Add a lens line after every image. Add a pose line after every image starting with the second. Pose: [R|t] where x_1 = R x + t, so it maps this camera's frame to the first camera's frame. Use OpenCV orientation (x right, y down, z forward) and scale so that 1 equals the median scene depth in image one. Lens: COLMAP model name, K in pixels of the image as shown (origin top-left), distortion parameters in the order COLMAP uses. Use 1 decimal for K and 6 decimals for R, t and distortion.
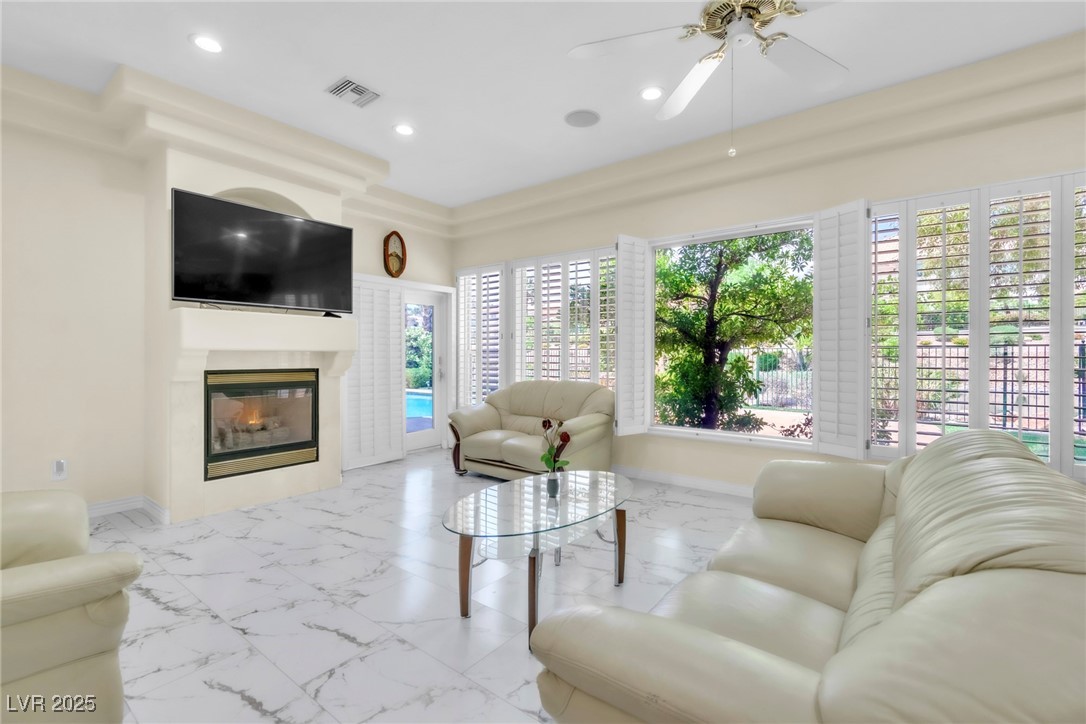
lens RADIAL K [[481.5, 0, 546.6], [0, 481.5, 348.1], [0, 0, 1]] dist [0.003426, -0.003535]
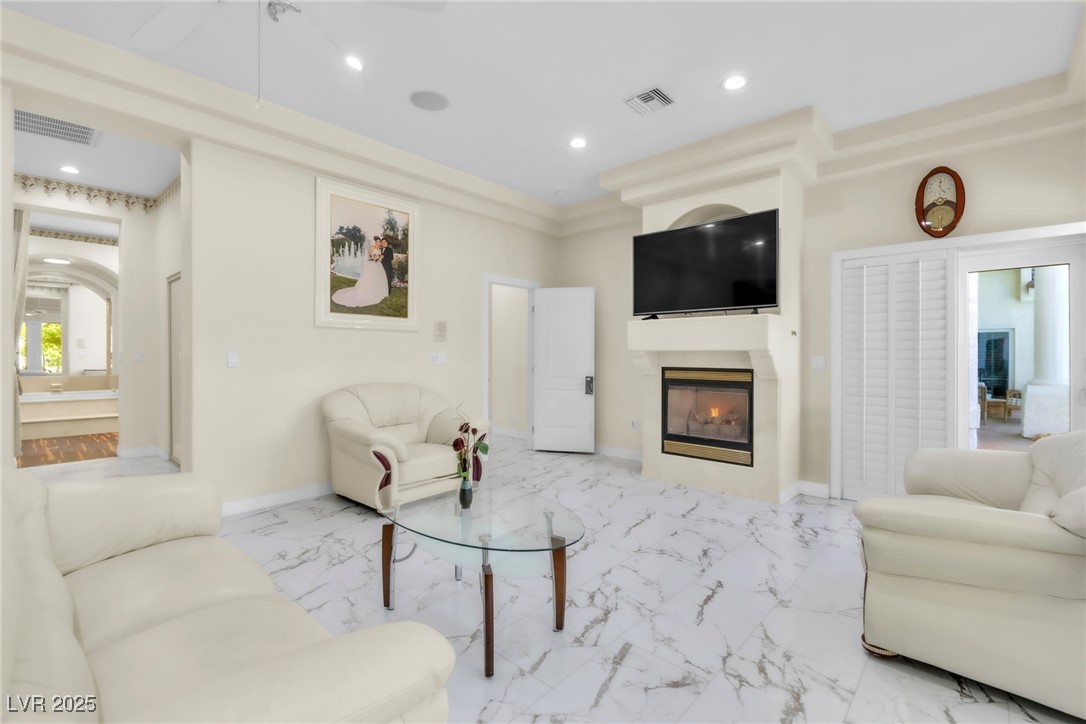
lens RADIAL K [[479.4, 0, 546.1], [0, 479.4, 355.4], [0, 0, 1]] dist [0.000212, -0.000728]
pose [[-0.082427, -0.001407, -0.996596, 0.477225], [0.012809, 0.999915, -0.002471, 0.011569], [0.996515, -0.012969, -0.082402, 0.645260]]
